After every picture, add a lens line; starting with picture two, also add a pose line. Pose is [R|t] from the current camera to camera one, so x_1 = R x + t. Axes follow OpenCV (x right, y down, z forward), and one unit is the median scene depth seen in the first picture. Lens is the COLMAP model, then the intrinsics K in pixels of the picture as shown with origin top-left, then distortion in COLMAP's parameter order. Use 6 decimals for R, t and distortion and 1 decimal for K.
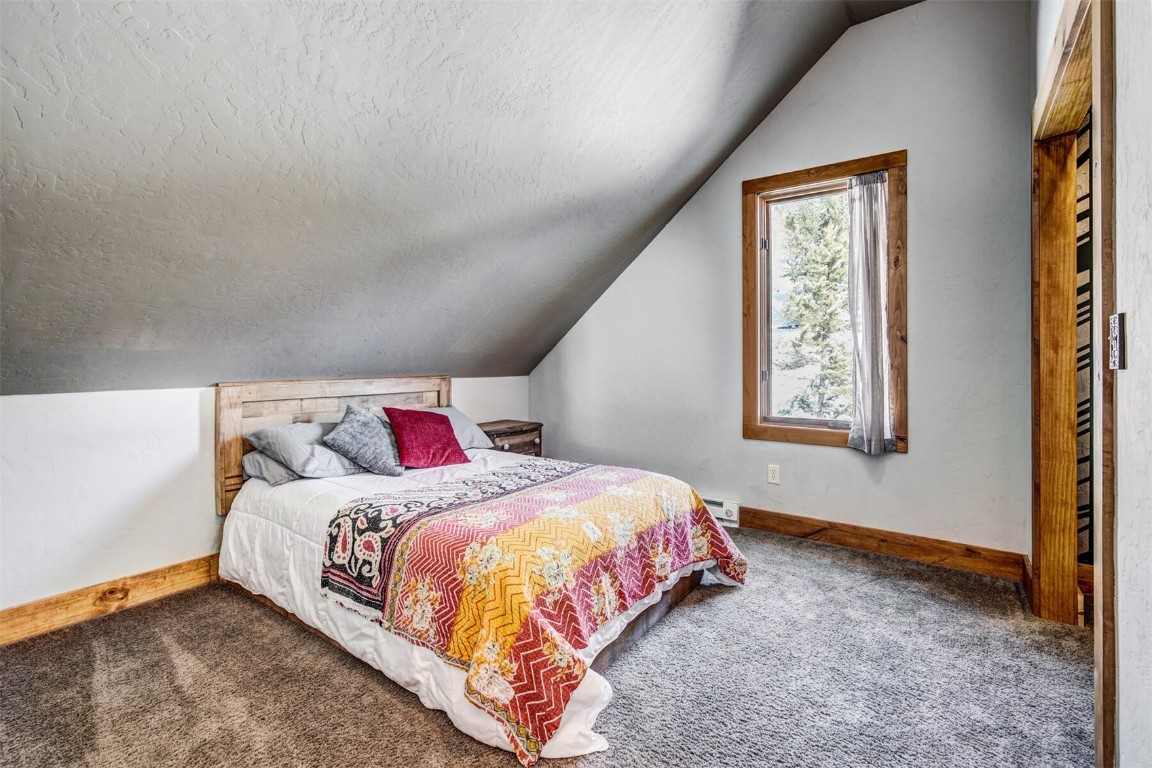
lens RADIAL K [[524.6, 0, 578.4], [0, 524.6, 368.9], [0, 0, 1]] dist [-0.005116, -0.000032]
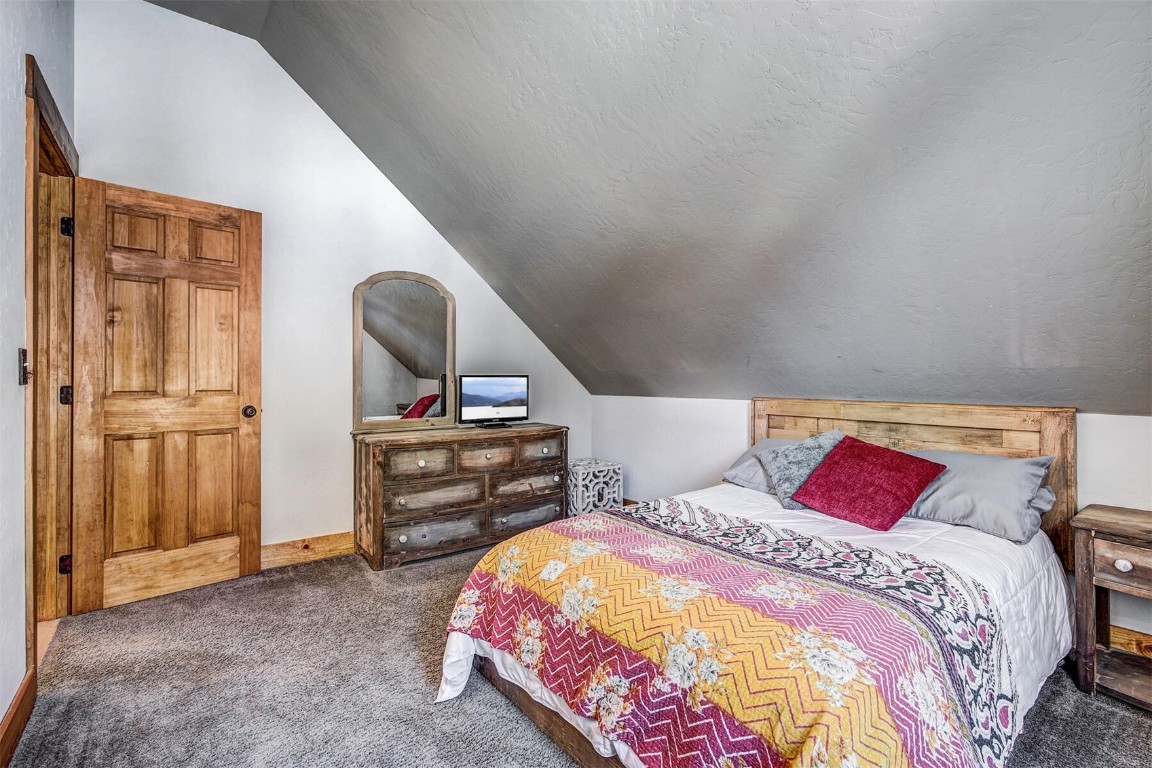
lens RADIAL K [[524.6, 0, 578.4], [0, 524.6, 368.9], [0, 0, 1]] dist [-0.005116, -0.000032]
pose [[-0.283530, -0.016578, -0.958820, 0.630759], [-0.017447, 0.999774, -0.012127, -0.018571], [0.958805, 0.013290, -0.283755, 0.926200]]
